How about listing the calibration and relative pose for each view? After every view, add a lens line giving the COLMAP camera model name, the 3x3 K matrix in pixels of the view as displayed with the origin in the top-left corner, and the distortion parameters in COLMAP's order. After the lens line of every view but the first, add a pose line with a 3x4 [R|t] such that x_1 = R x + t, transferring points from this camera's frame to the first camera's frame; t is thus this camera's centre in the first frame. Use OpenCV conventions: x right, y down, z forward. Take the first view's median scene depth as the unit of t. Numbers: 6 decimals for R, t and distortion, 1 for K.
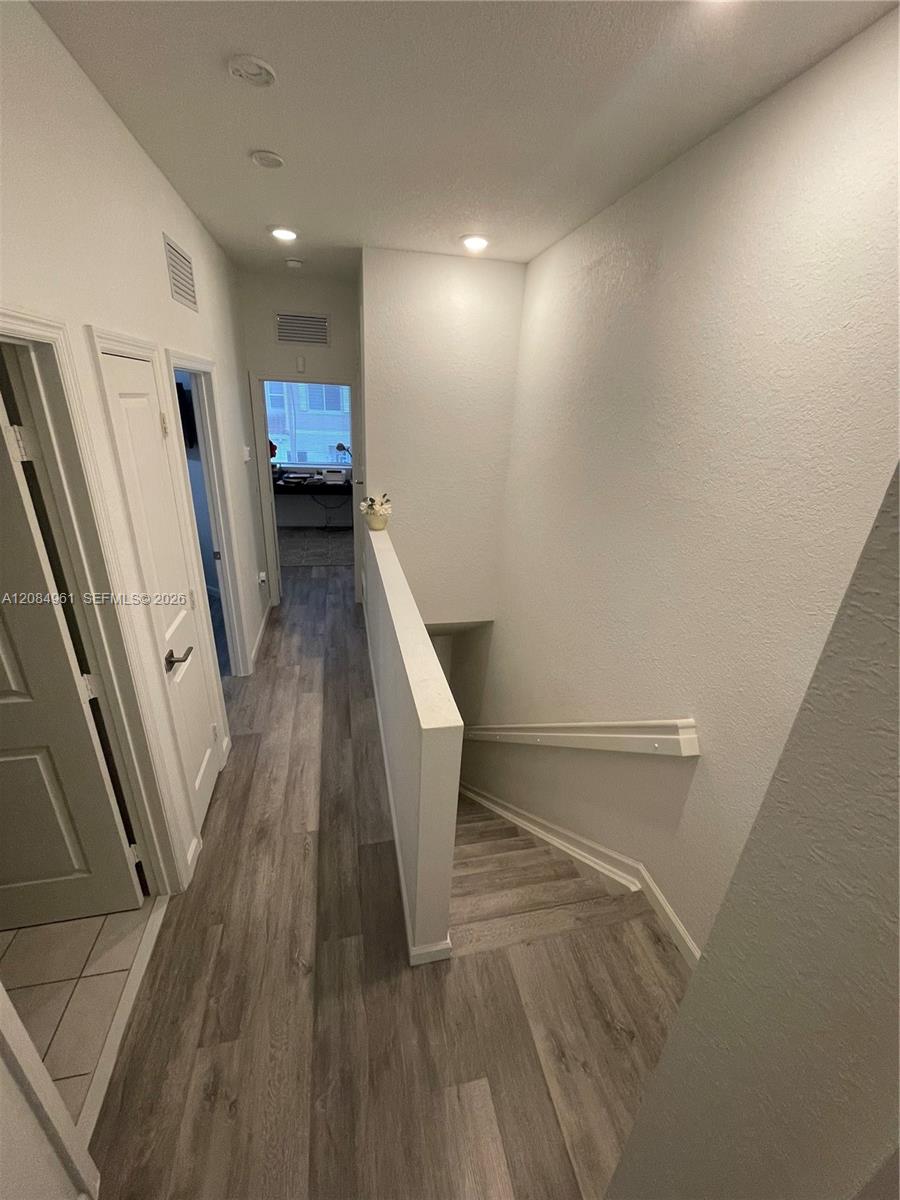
lens RADIAL K [[484.7, 0, 452.0], [0, 484.7, 606.1], [0, 0, 1]] dist [-0.005742, 0.001344]
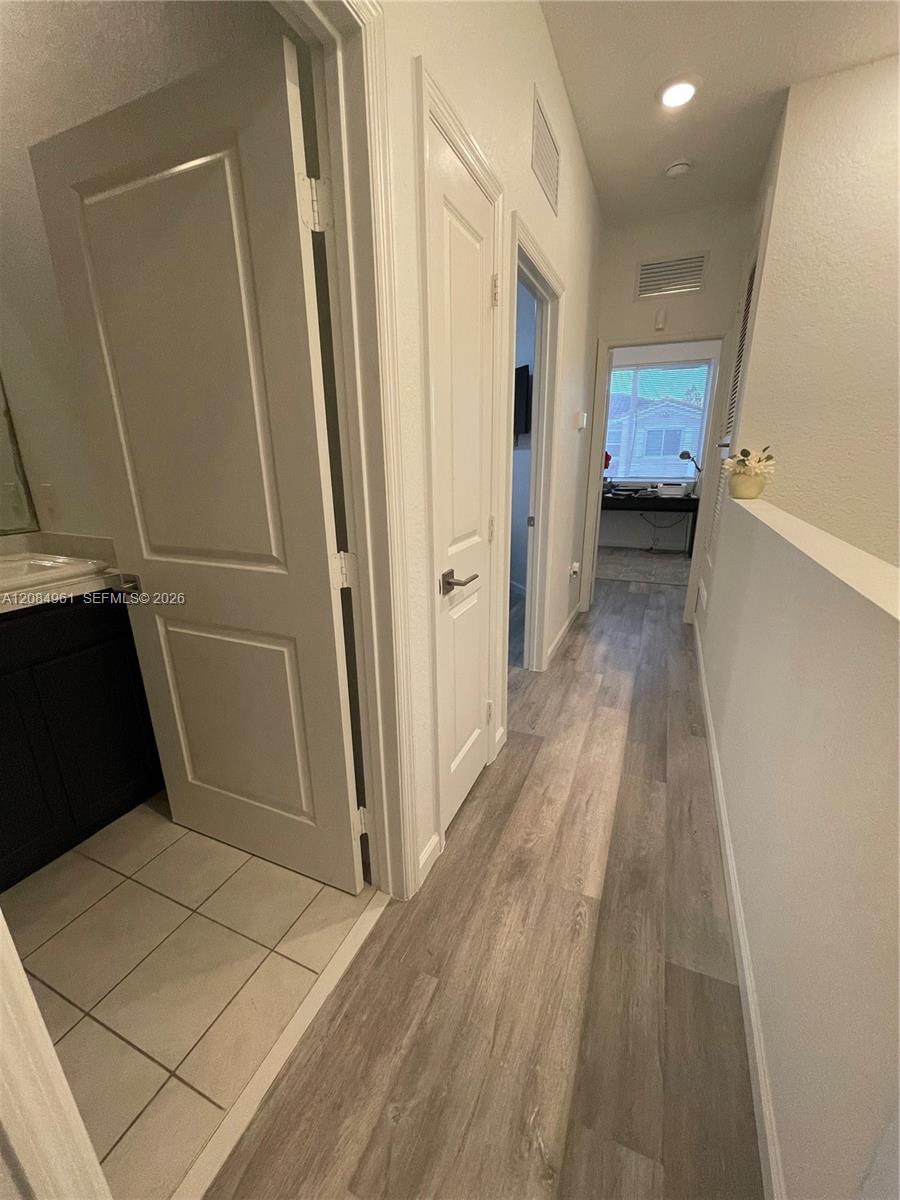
lens RADIAL K [[484.7, 0, 448.6], [0, 484.7, 602.8], [0, 0, 1]] dist [-0.005742, 0.001344]
pose [[0.804591, 0.113945, -0.582794, -0.097643], [-0.179276, 0.982234, -0.055462, 0.133090], [0.566121, 0.149105, 0.810725, 0.279730]]
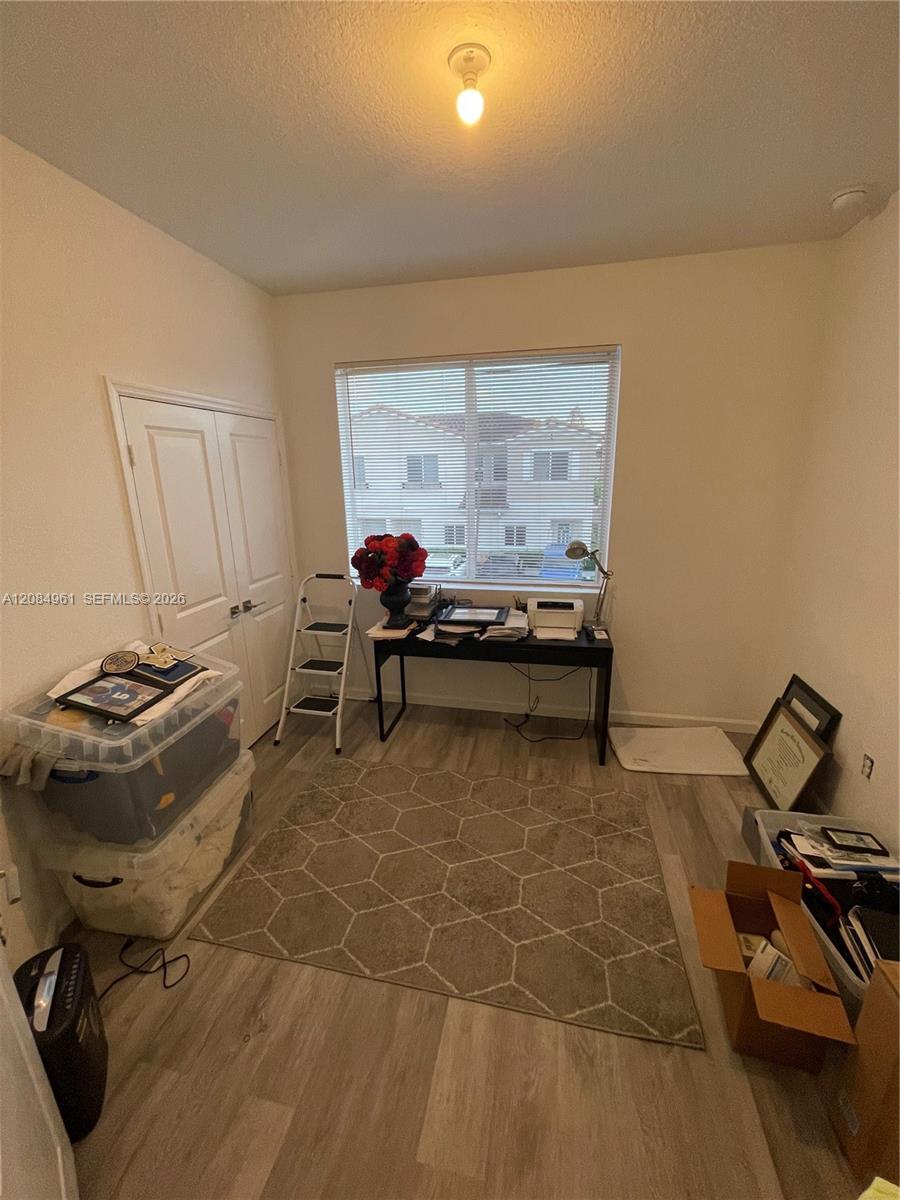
lens RADIAL K [[484.7, 0, 449.7], [0, 484.7, 601.9], [0, 0, 1]] dist [-0.005742, 0.001344]
pose [[0.903725, 0.046904, -0.425536, -0.400518], [-0.105561, 0.987704, -0.115315, -0.602308], [0.414895, 0.149133, 0.897564, 1.589021]]
